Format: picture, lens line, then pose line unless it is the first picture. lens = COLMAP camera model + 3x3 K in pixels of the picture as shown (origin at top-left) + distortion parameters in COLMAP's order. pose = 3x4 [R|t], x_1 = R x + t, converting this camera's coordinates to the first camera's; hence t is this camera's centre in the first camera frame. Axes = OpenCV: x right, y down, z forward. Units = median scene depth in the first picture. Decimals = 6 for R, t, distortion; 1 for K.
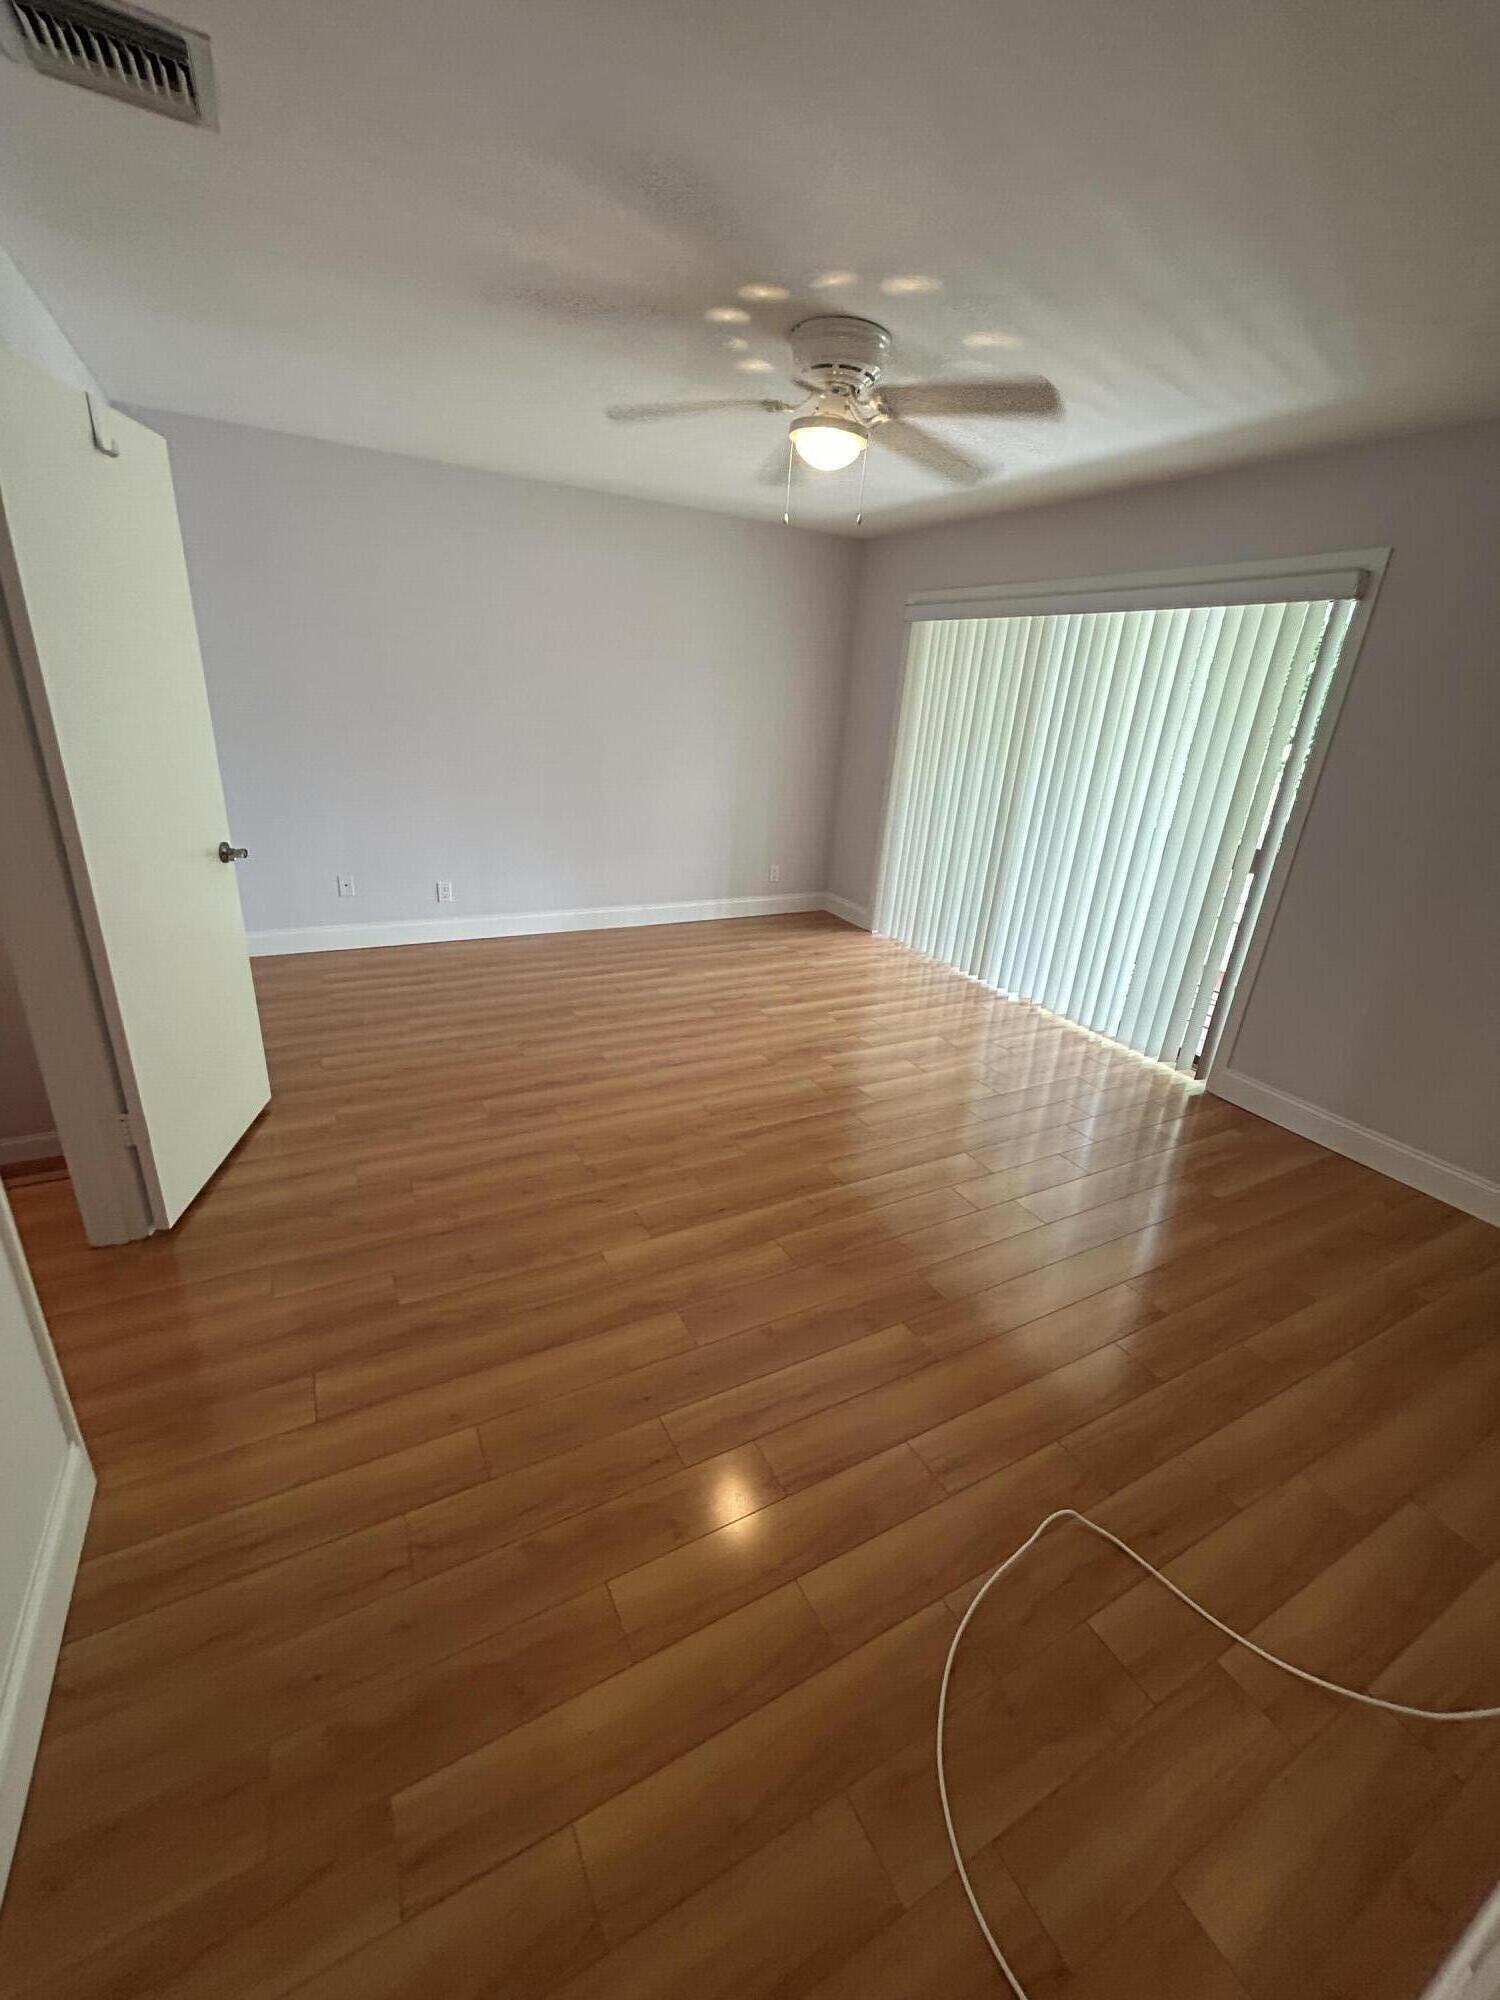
lens RADIAL K [[813.5, 0, 745.0], [0, 813.5, 993.9], [0, 0, 1]] dist [0.023129, -0.000032]
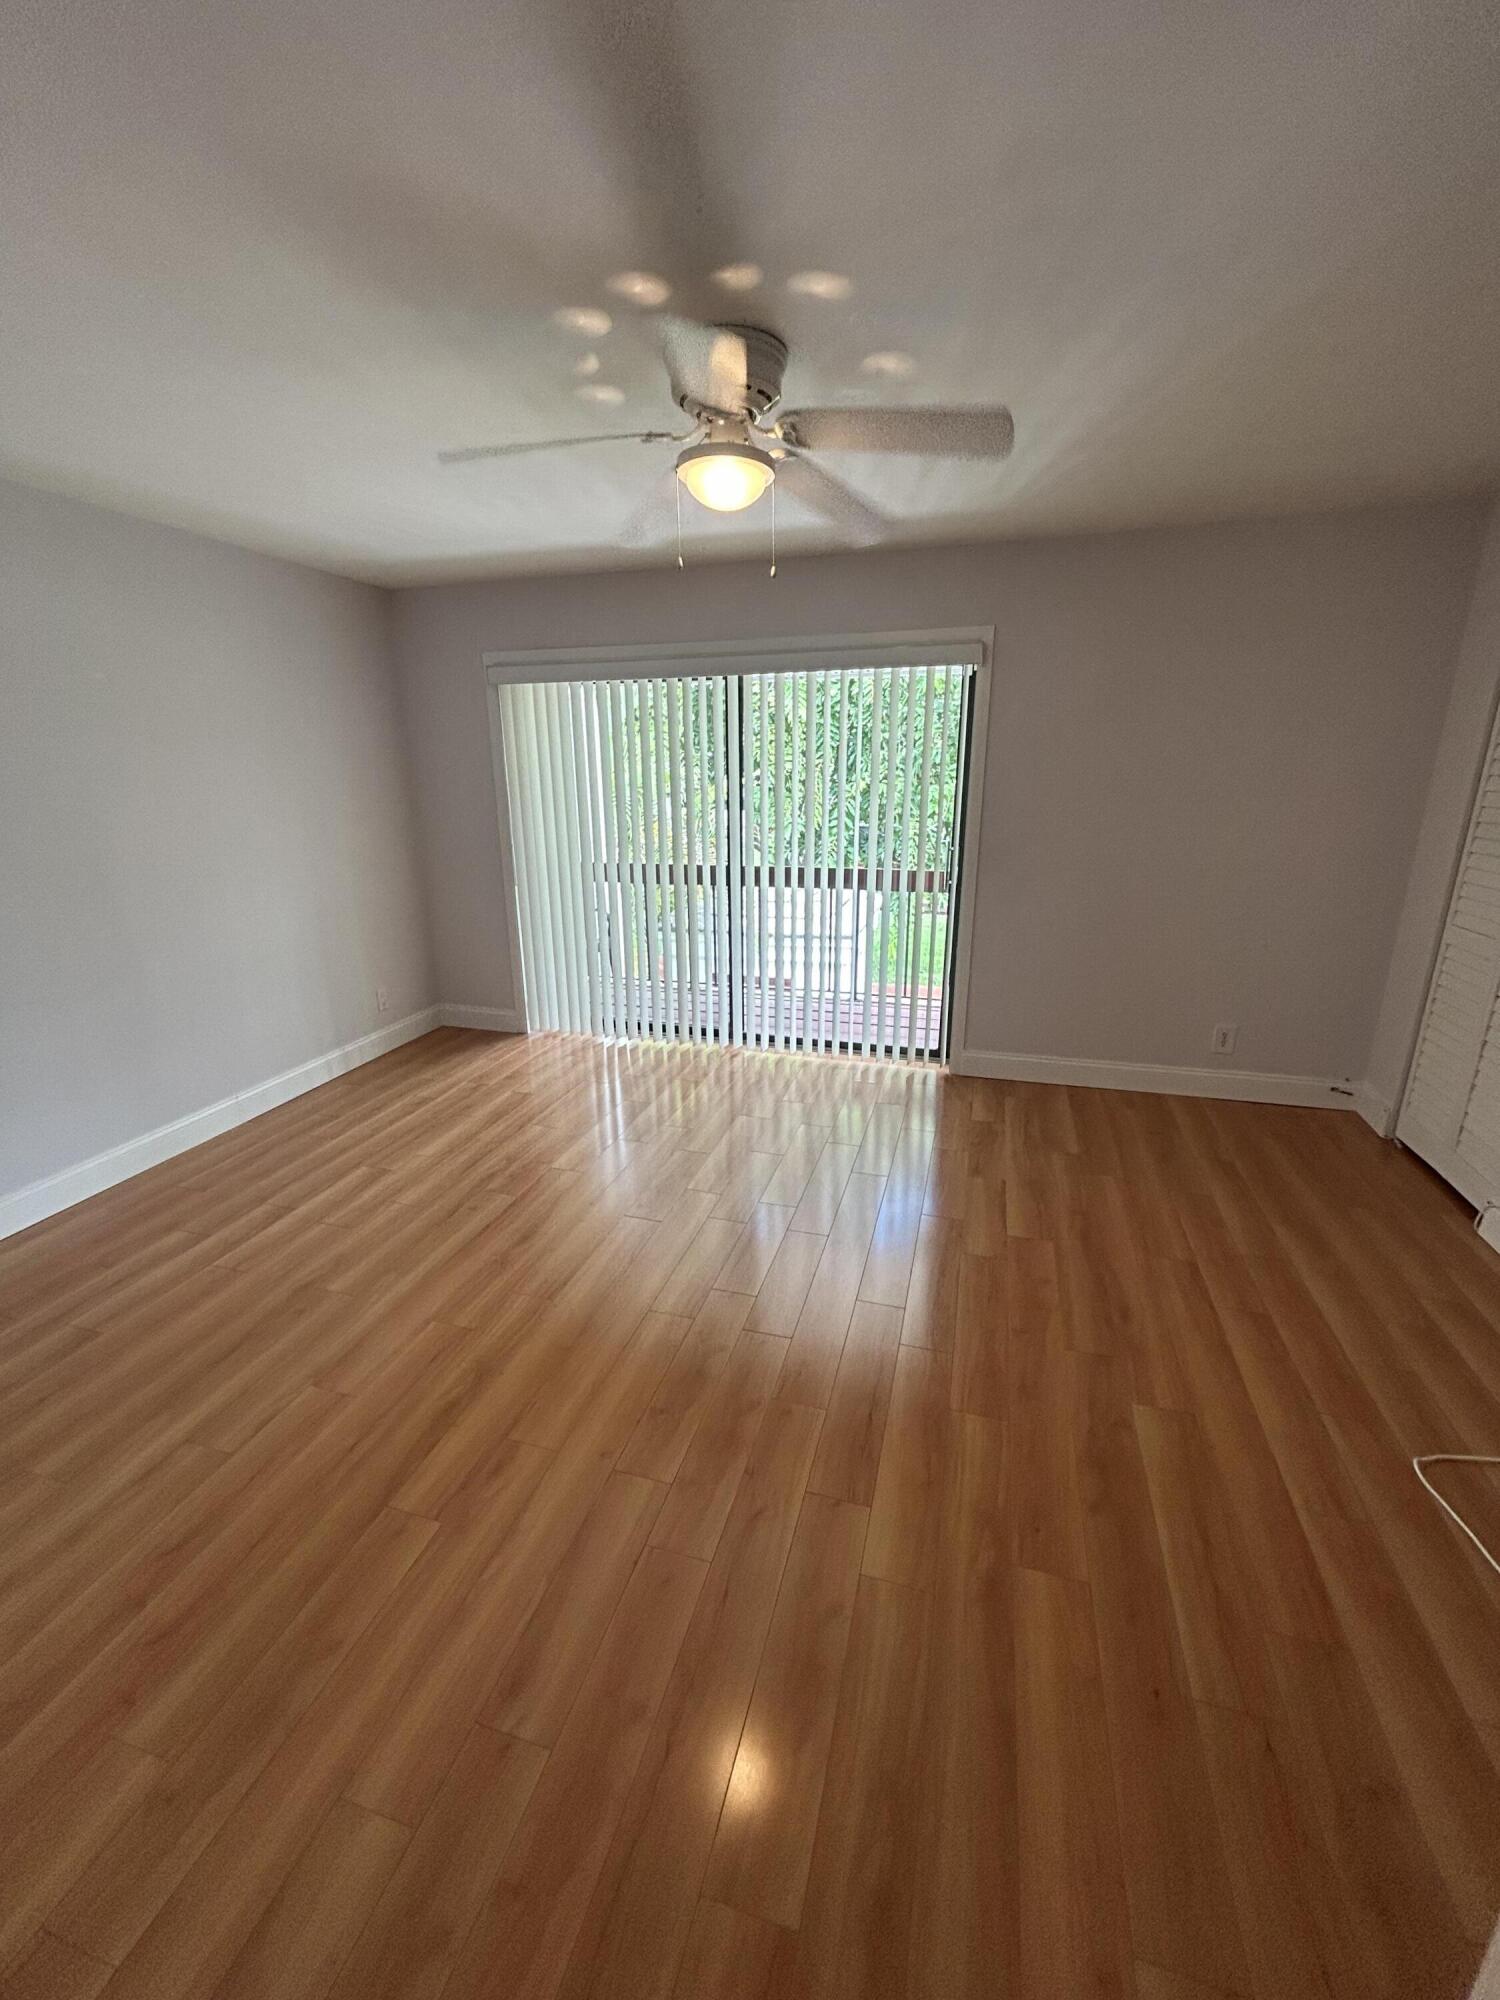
lens RADIAL K [[806.8, 0, 751.2], [0, 806.8, 1000.7], [0, 0, 1]] dist [-0.007982, -0.000109]
pose [[0.699605, -0.269861, 0.661610, -0.326890], [0.305852, 0.949923, 0.064042, -0.127405], [-0.645760, 0.157551, 0.747109, 0.282789]]
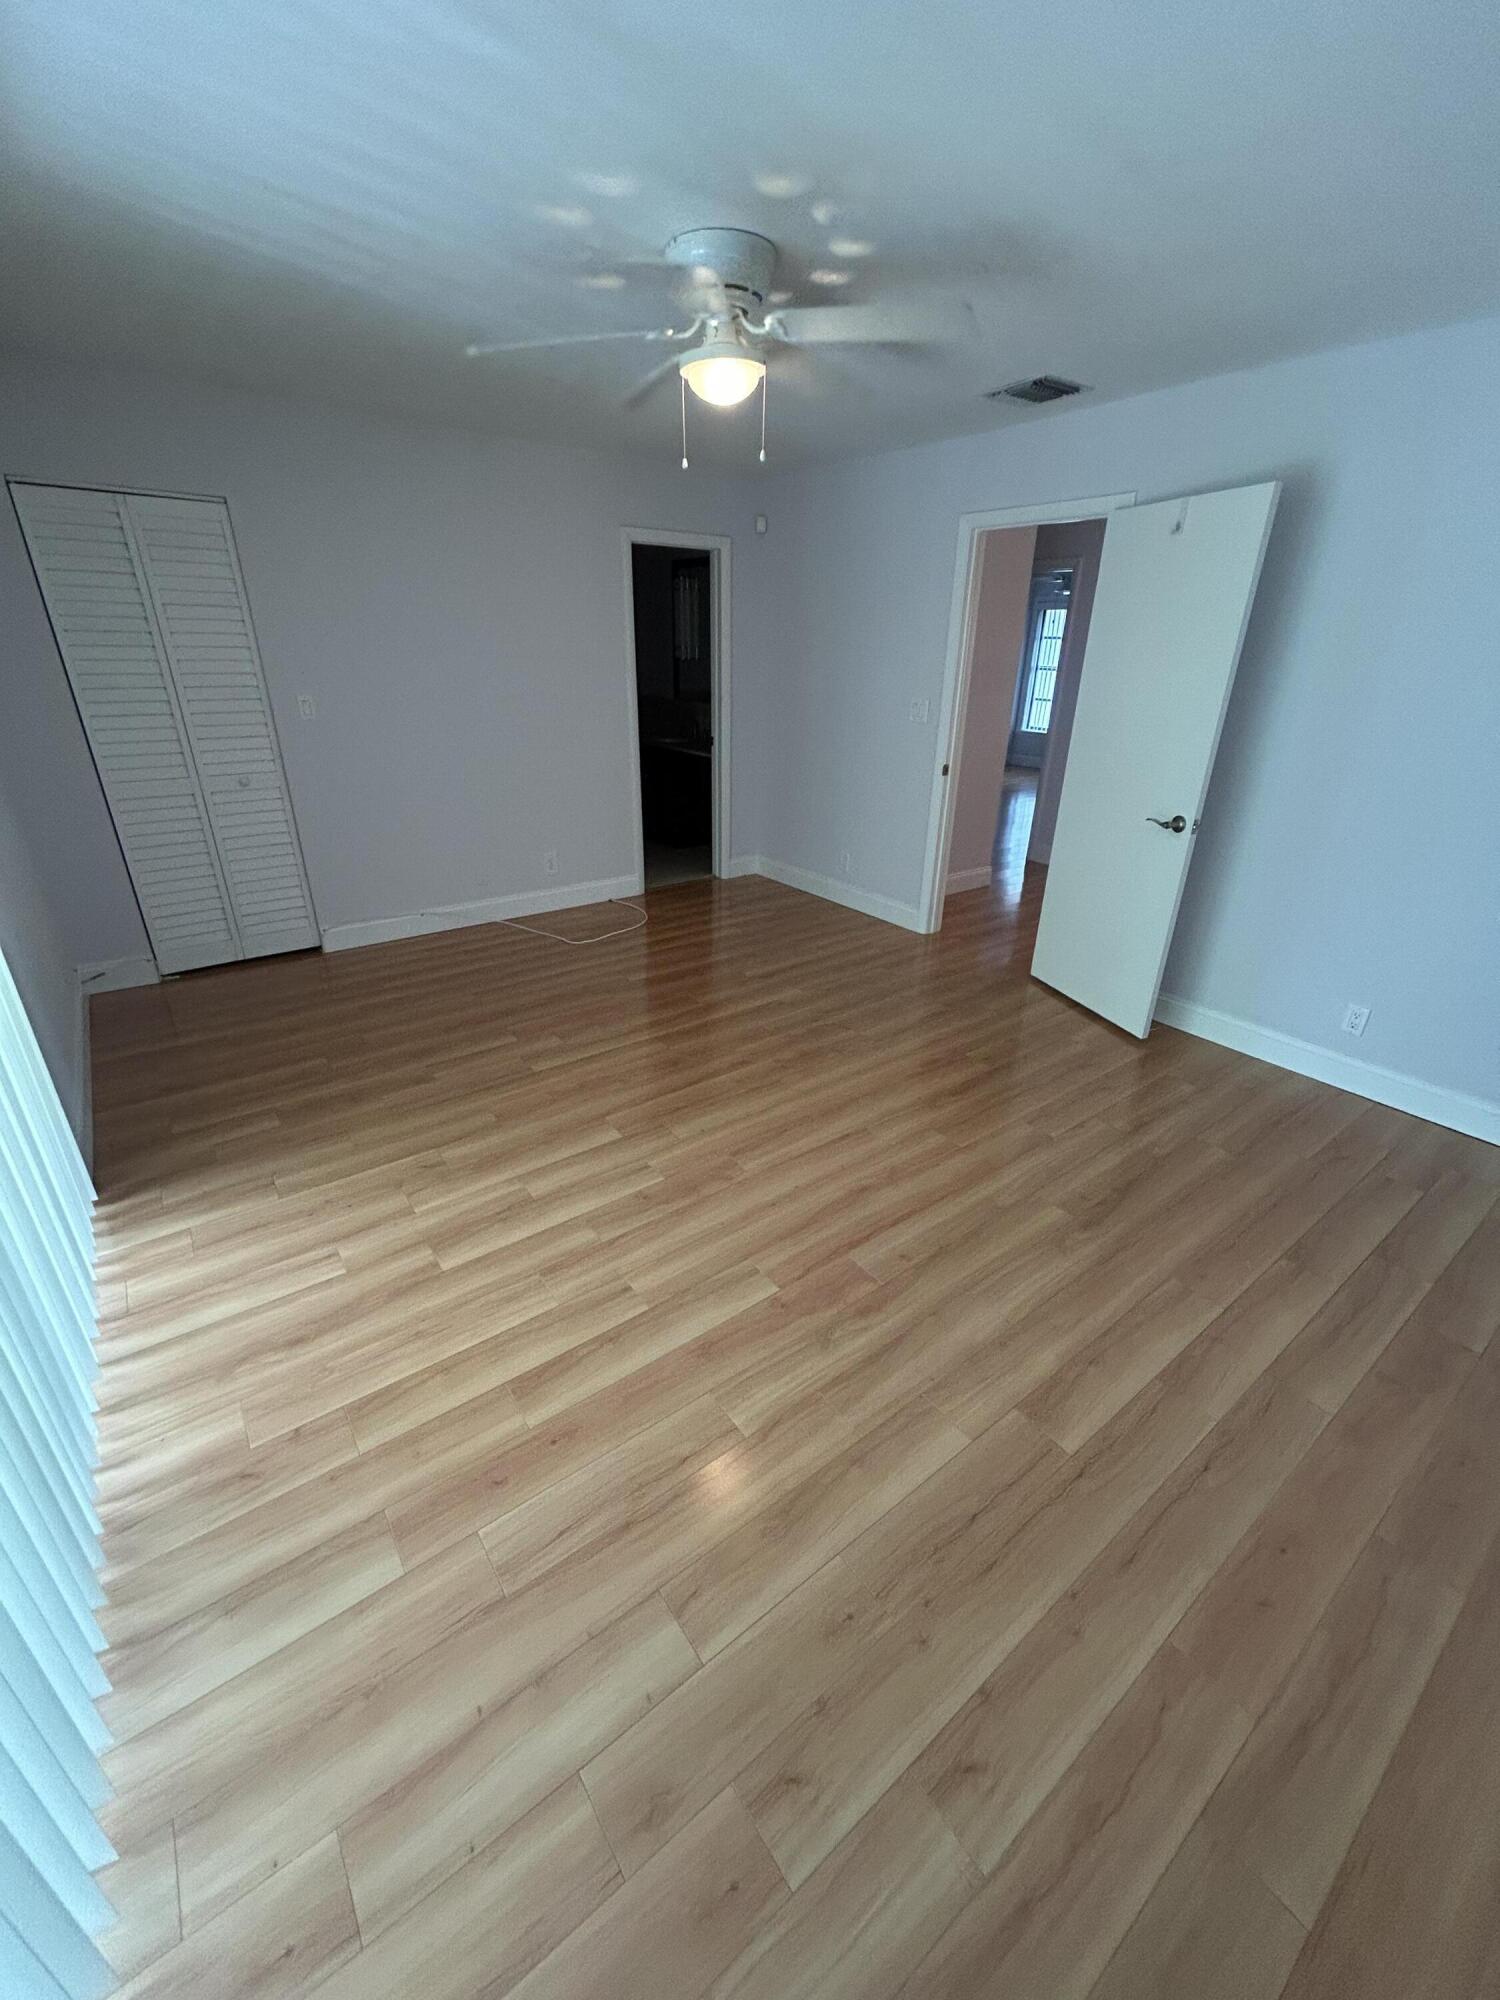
lens RADIAL K [[806.8, 0, 751.2], [0, 806.8, 1000.7], [0, 0, 1]] dist [-0.007982, -0.000109]
pose [[-0.983651, -0.013163, -0.179603, 0.133782], [-0.136383, 0.705736, 0.695224, -0.476578], [0.117601, 0.708352, -0.695994, 1.266659]]
